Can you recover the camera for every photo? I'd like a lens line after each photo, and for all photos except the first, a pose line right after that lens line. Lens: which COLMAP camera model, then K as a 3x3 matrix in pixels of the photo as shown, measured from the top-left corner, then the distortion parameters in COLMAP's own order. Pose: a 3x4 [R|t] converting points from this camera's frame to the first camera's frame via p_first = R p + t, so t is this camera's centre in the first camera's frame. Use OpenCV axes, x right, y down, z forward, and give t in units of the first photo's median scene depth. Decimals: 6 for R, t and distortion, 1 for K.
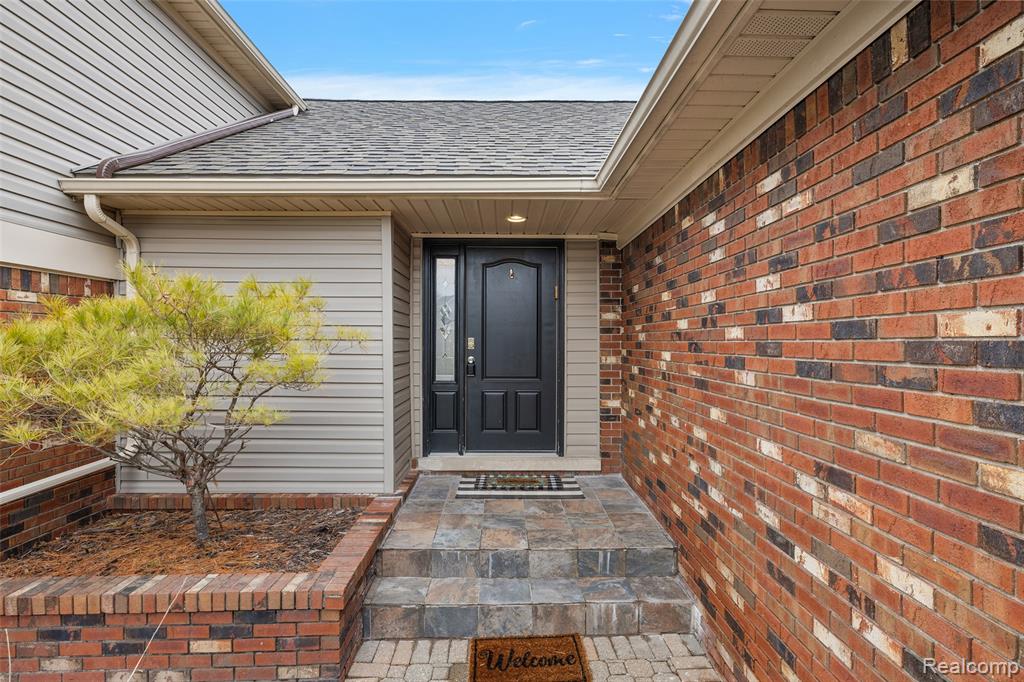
lens RADIAL K [[533.3, 0, 512.3], [0, 533.3, 339.6], [0, 0, 1]] dist [-0.000114, -0.000026]
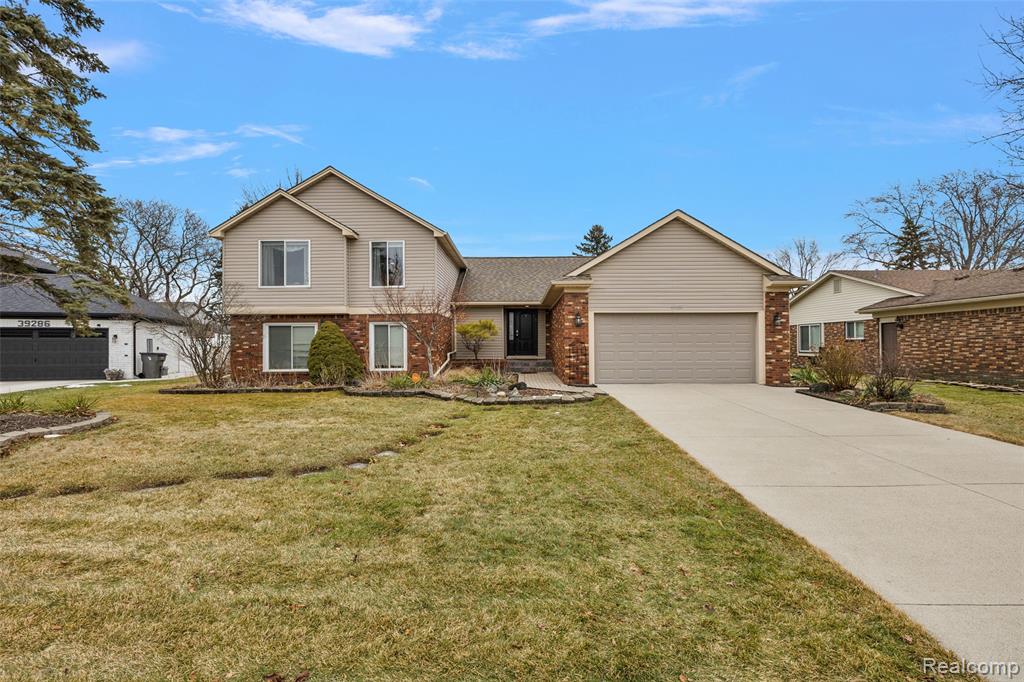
lens RADIAL K [[459.9, 0, 511.5], [0, 459.9, 343.6], [0, 0, 1]] dist [-0.002743, 0.000117]
pose [[0.999632, -0.007295, -0.026133, -0.025784], [0.007128, 0.999954, -0.006479, 0.147639], [0.026179, 0.006291, 0.999637, -3.205512]]
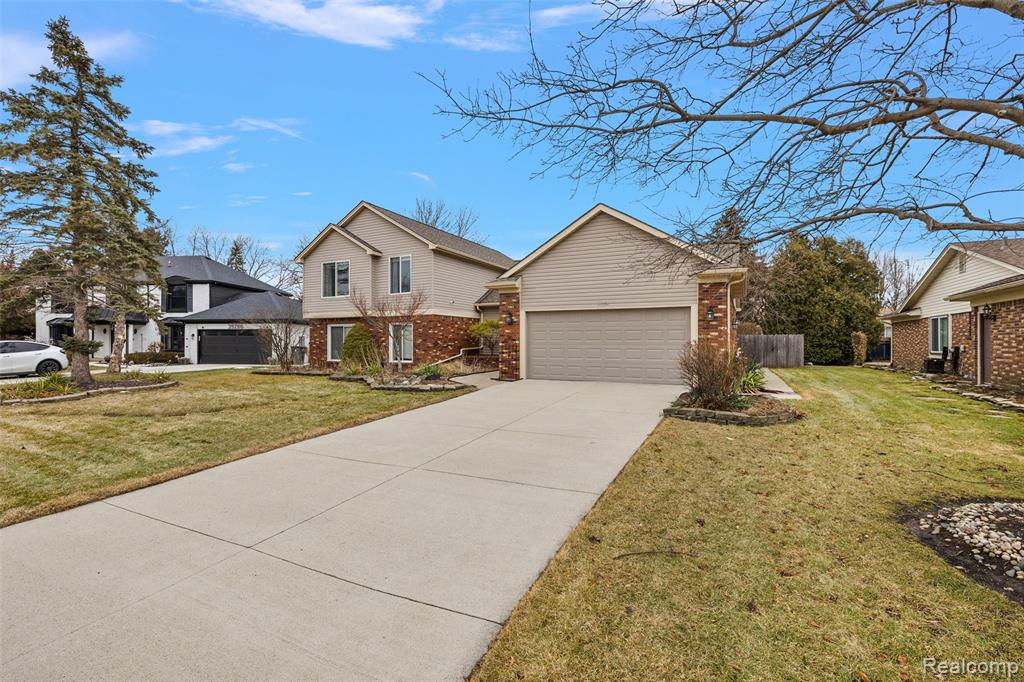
lens RADIAL K [[459.9, 0, 509.9], [0, 459.9, 342.3], [0, 0, 1]] dist [-0.002743, 0.000117]
pose [[0.885950, -0.002556, -0.463774, 1.736650], [0.000225, 0.999987, -0.005082, 0.159014], [0.463781, 0.004398, 0.885939, -3.045066]]
